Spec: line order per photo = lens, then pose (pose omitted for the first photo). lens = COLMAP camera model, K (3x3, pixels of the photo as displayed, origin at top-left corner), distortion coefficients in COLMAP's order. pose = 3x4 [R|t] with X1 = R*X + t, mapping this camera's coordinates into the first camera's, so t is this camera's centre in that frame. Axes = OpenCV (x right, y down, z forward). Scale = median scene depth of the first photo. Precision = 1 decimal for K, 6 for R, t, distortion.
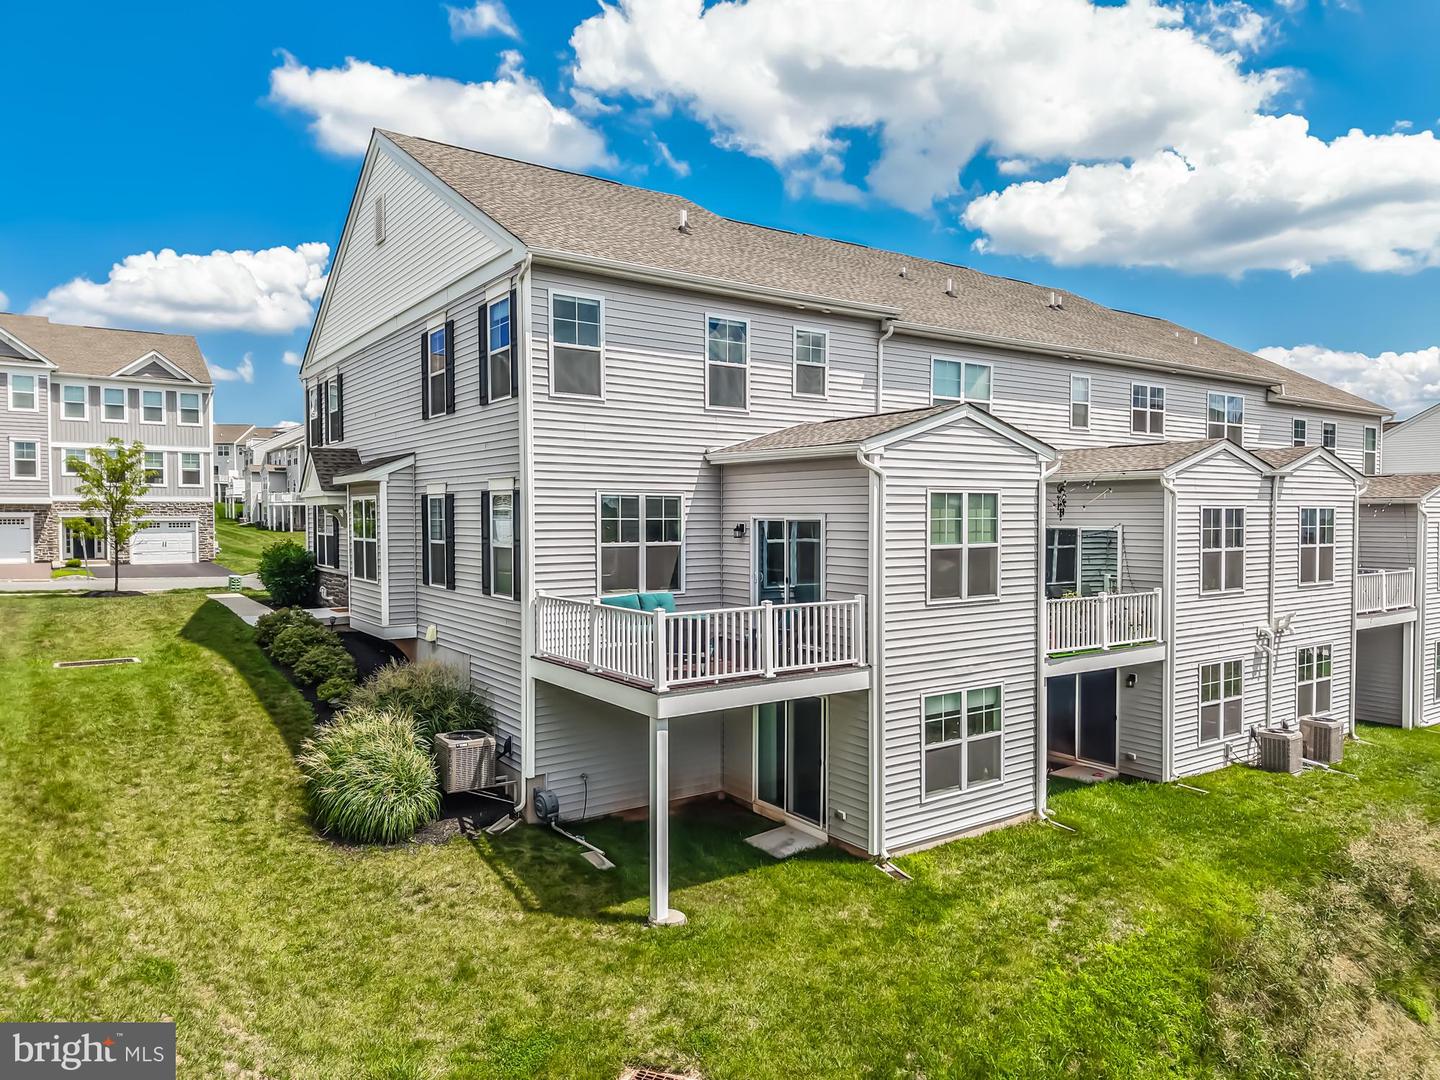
lens RADIAL K [[957.4, 0, 719.3], [0, 957.4, 547.9], [0, 0, 1]] dist [0.011570, -0.004595]
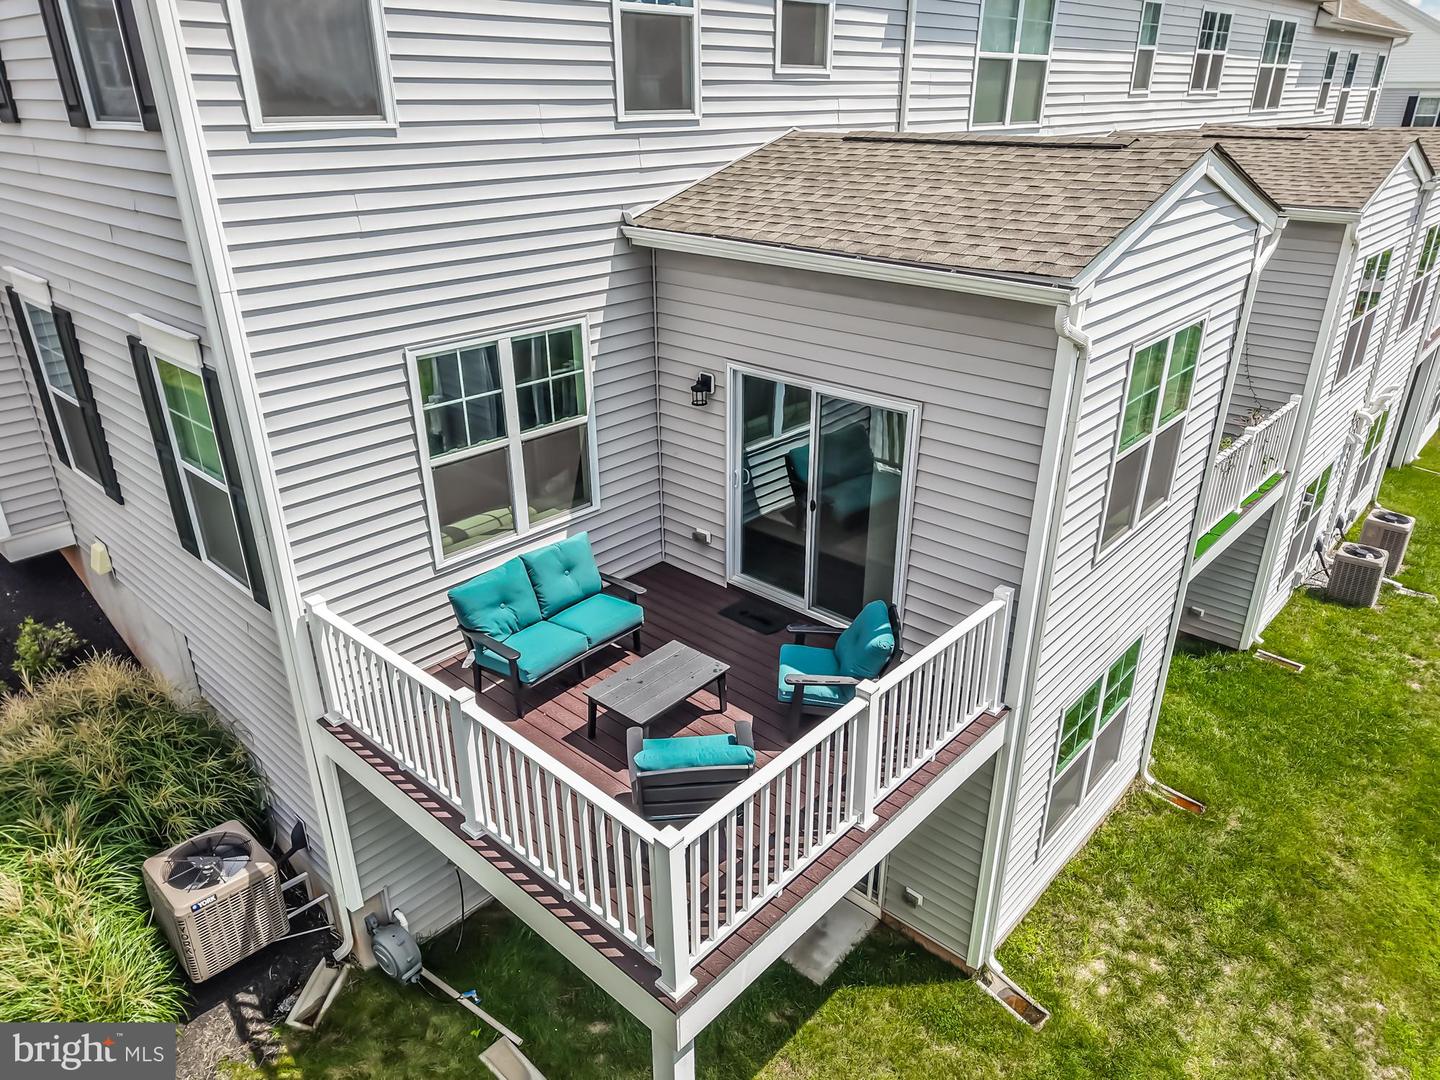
lens RADIAL K [[957.4, 0, 719.3], [0, 957.4, 547.9], [0, 0, 1]] dist [0.011570, -0.004595]
pose [[0.975702, -0.094906, 0.197481, -0.079017], [0.008770, 0.917513, 0.397610, -0.143290], [-0.218927, -0.386216, 0.896051, 0.507883]]
